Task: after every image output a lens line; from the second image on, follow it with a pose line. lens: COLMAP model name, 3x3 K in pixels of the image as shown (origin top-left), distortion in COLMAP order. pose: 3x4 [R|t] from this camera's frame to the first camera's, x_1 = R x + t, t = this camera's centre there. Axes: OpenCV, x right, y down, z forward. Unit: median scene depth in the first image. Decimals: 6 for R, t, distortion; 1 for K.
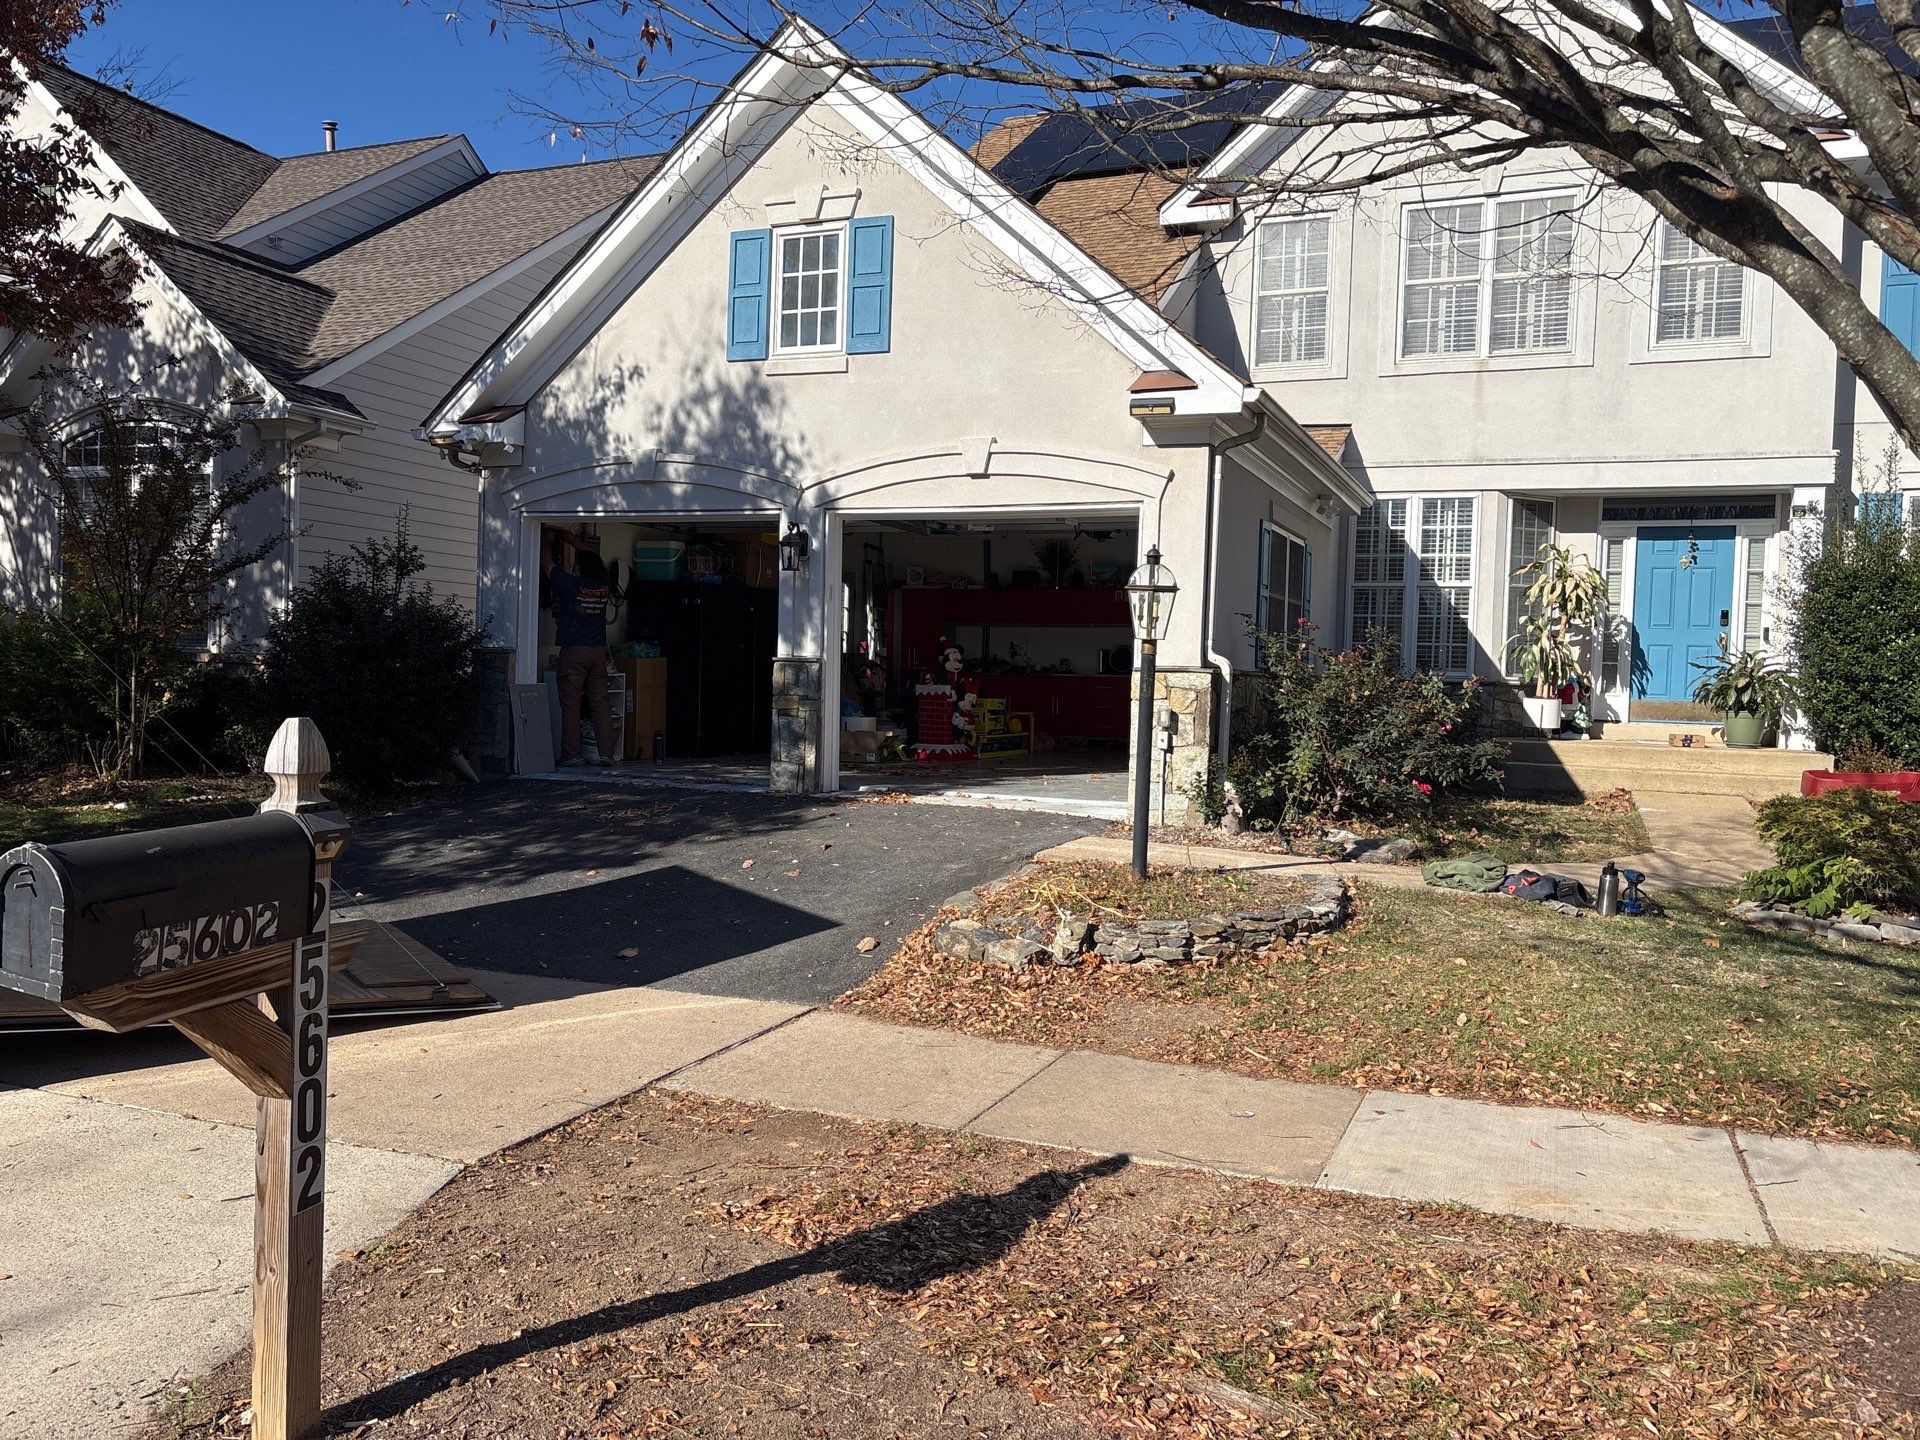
lens RADIAL K [[1443.8, 0, 960.0], [0, 1443.8, 720.0], [0, 0, 1]] dist [0.065178, -0.000442]
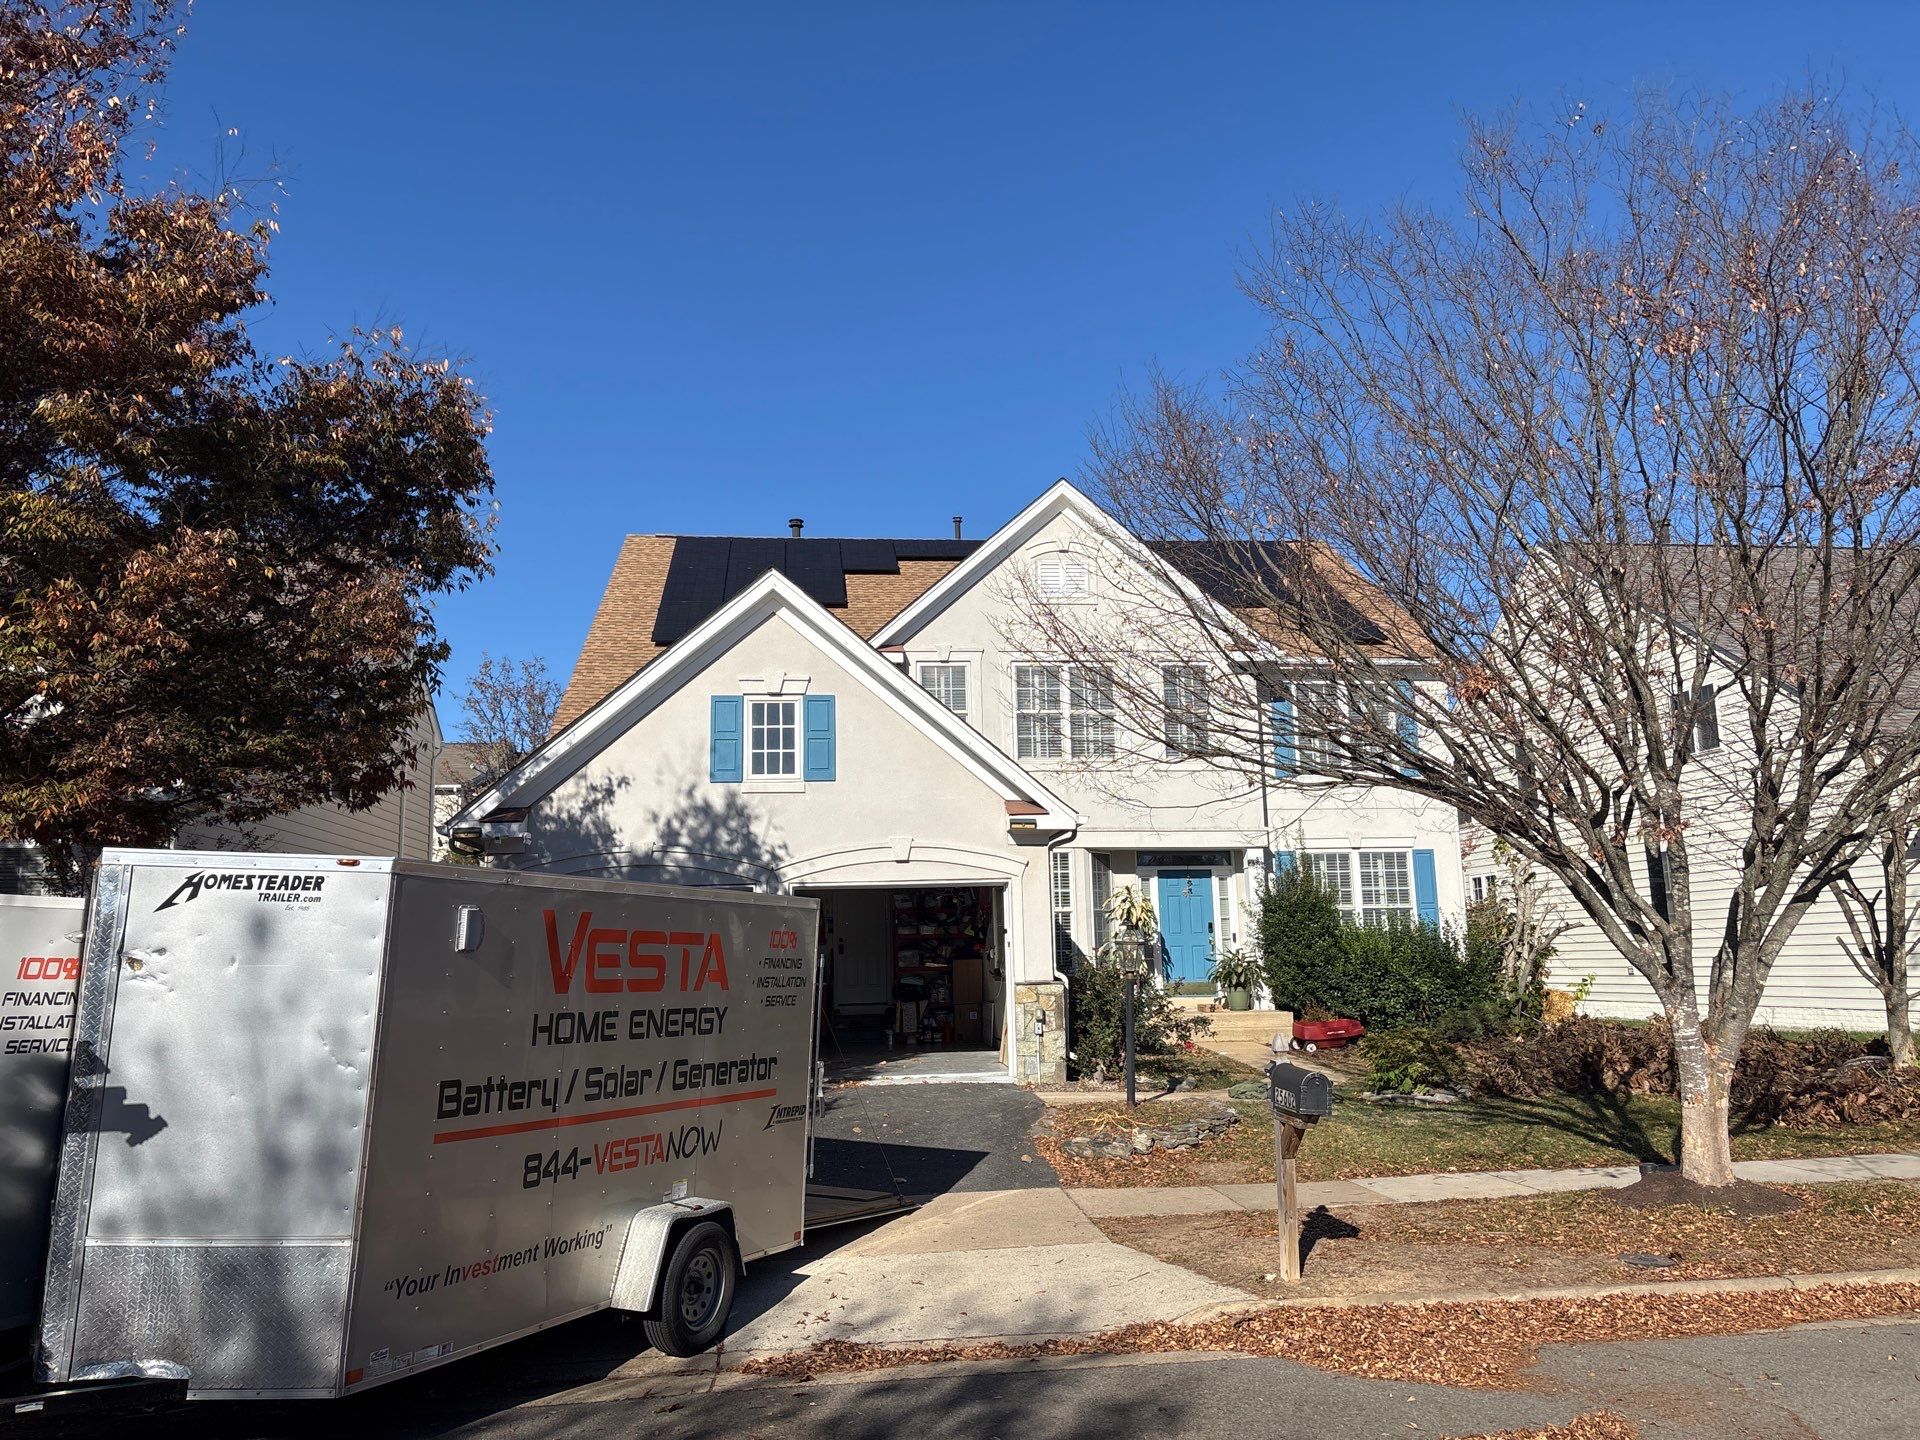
lens RADIAL K [[1443.8, 0, 960.0], [0, 1443.8, 720.0], [0, 0, 1]] dist [0.065178, -0.000442]
pose [[0.885665, 0.028052, 0.463476, -0.608767], [0.063204, 0.981600, -0.180188, -0.033256], [-0.460003, 0.188880, 0.867596, -0.372262]]
